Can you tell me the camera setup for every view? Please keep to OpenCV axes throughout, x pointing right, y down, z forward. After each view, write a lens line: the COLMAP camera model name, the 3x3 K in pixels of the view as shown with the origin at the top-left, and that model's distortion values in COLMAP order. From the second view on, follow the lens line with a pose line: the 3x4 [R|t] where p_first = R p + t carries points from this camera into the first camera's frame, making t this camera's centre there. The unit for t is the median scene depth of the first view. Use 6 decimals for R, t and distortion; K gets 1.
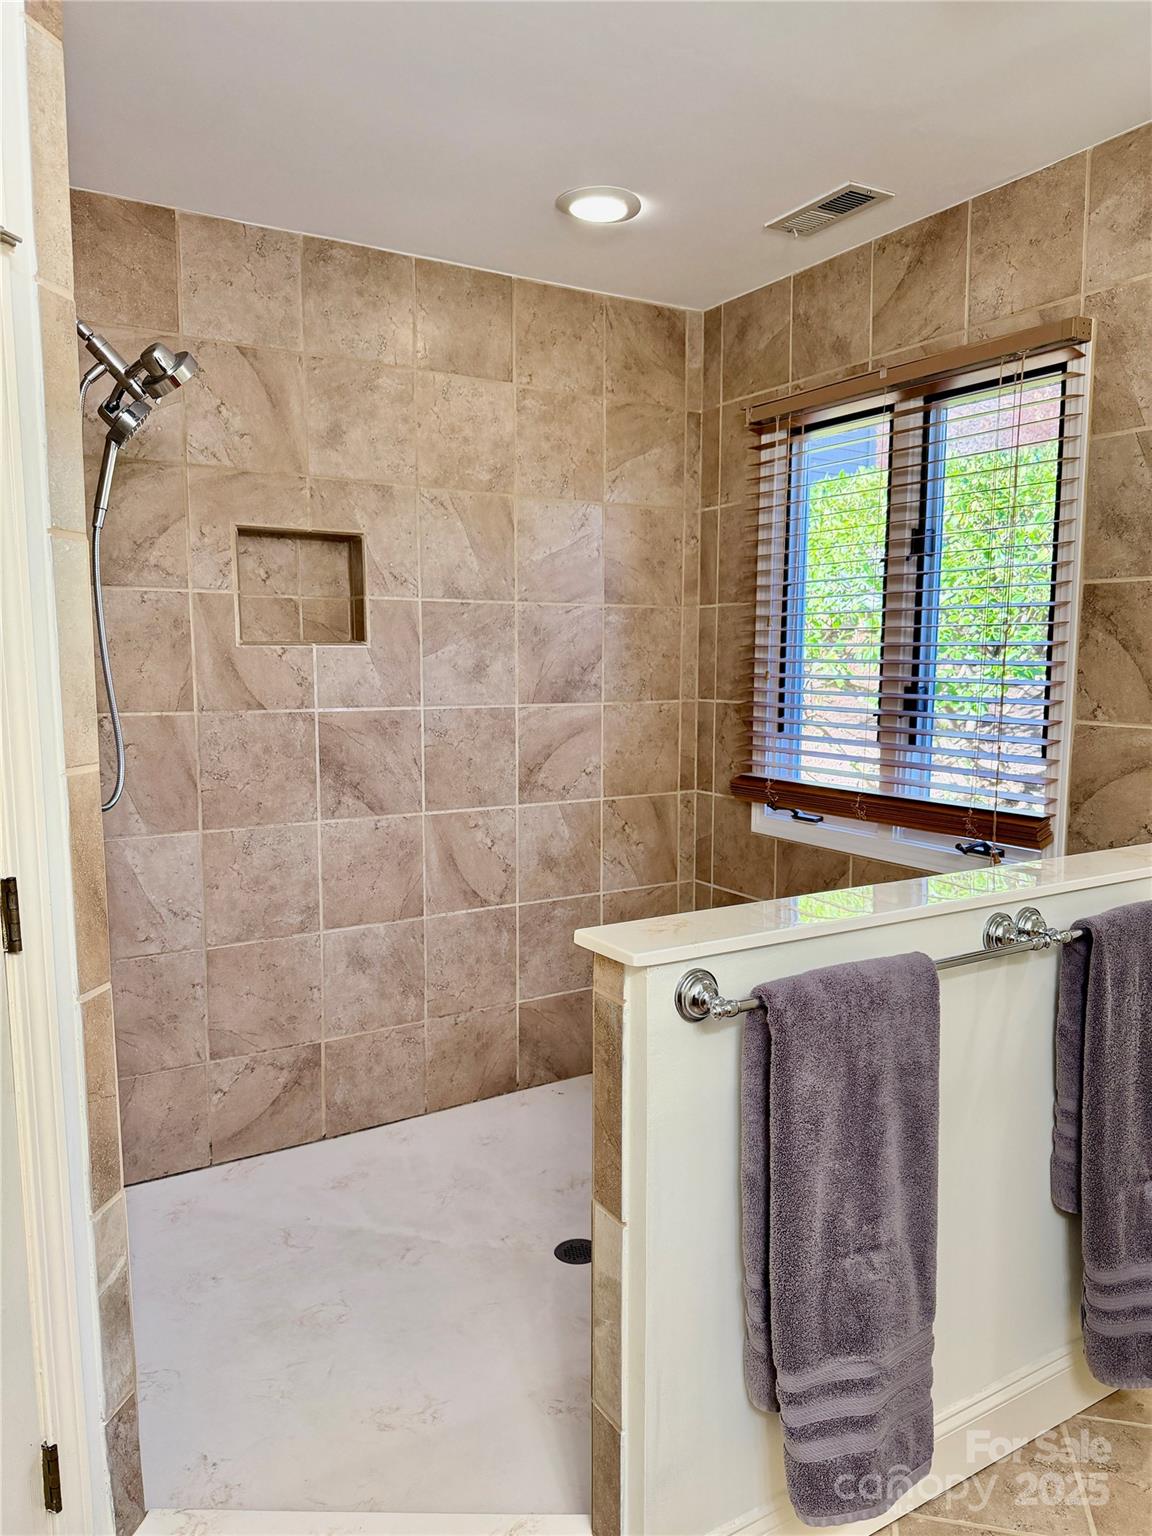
lens RADIAL K [[1082.9, 0, 573.8], [0, 1082.9, 776.1], [0, 0, 1]] dist [0.004718, -0.021601]
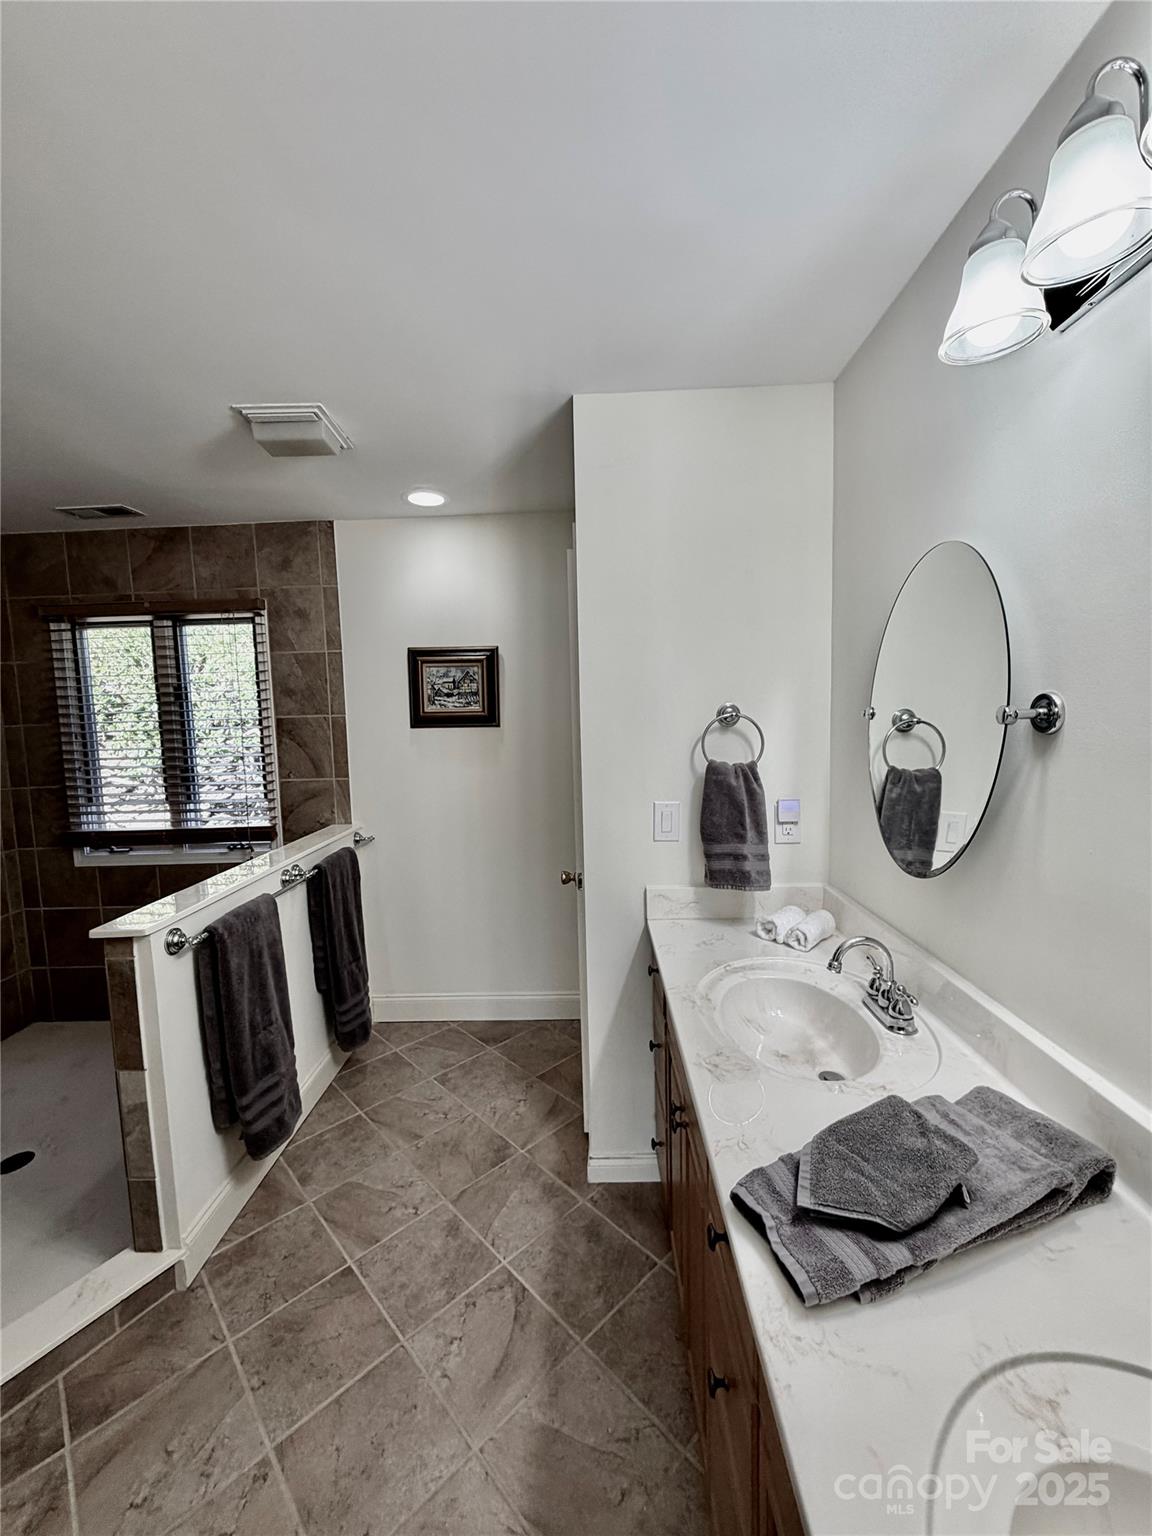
lens RADIAL K [[617.7, 0, 578.1], [0, 617.7, 768.0], [0, 0, 1]] dist [0.000473, 0.000005]
pose [[0.540144, -0.099684, 0.835648, -0.260644], [0.129057, 0.991026, 0.034799, -0.040790], [-0.831618, 0.089050, 0.548162, -0.195699]]
